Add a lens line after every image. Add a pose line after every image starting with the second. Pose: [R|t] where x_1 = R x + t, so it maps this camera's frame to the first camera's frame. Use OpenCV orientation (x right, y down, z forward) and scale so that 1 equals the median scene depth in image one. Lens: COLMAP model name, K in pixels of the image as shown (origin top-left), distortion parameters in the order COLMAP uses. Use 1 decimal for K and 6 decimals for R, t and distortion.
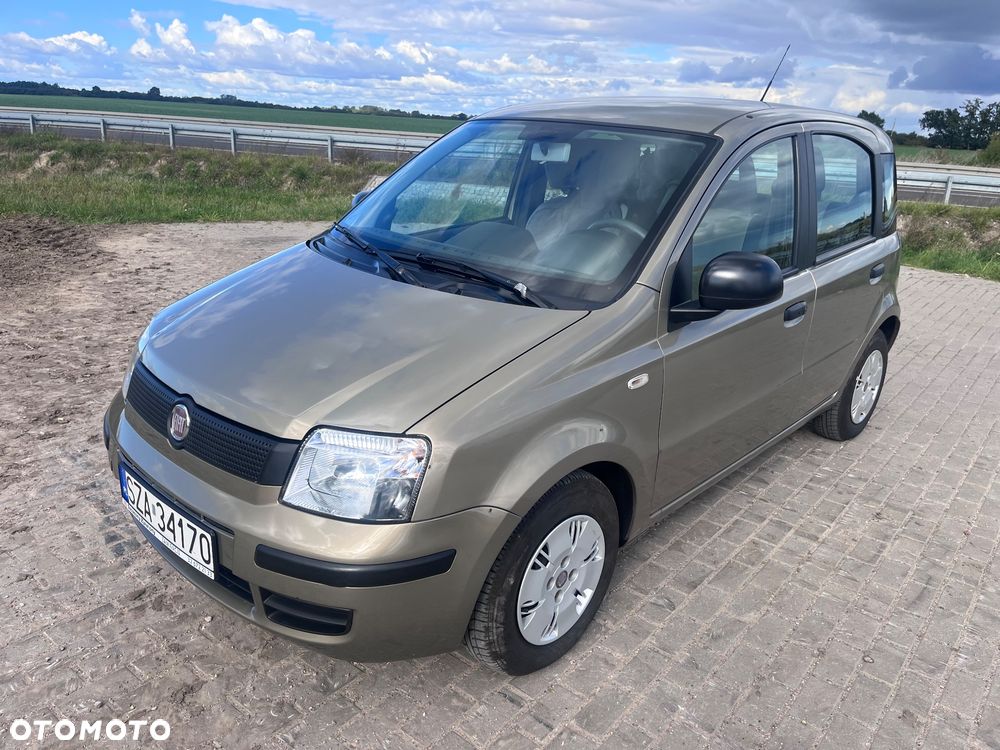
lens RADIAL K [[760.3, 0, 512.1], [0, 760.3, 379.3], [0, 0, 1]] dist [0.083248, -0.107290]
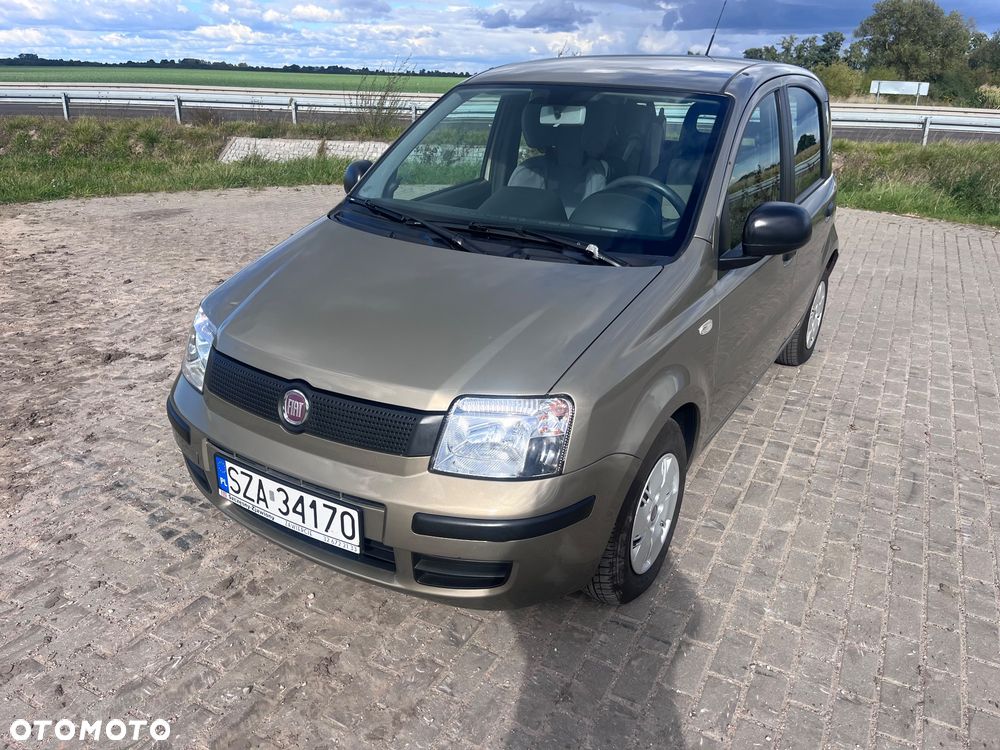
lens RADIAL K [[757.7, 0, 507.0], [0, 757.7, 378.6], [0, 0, 1]] dist [0.082616, -0.108949]
pose [[0.981519, -0.098960, 0.163793, -0.279352], [0.088975, 0.993762, 0.067232, -0.021469], [-0.169424, -0.051416, 0.984201, -0.029815]]
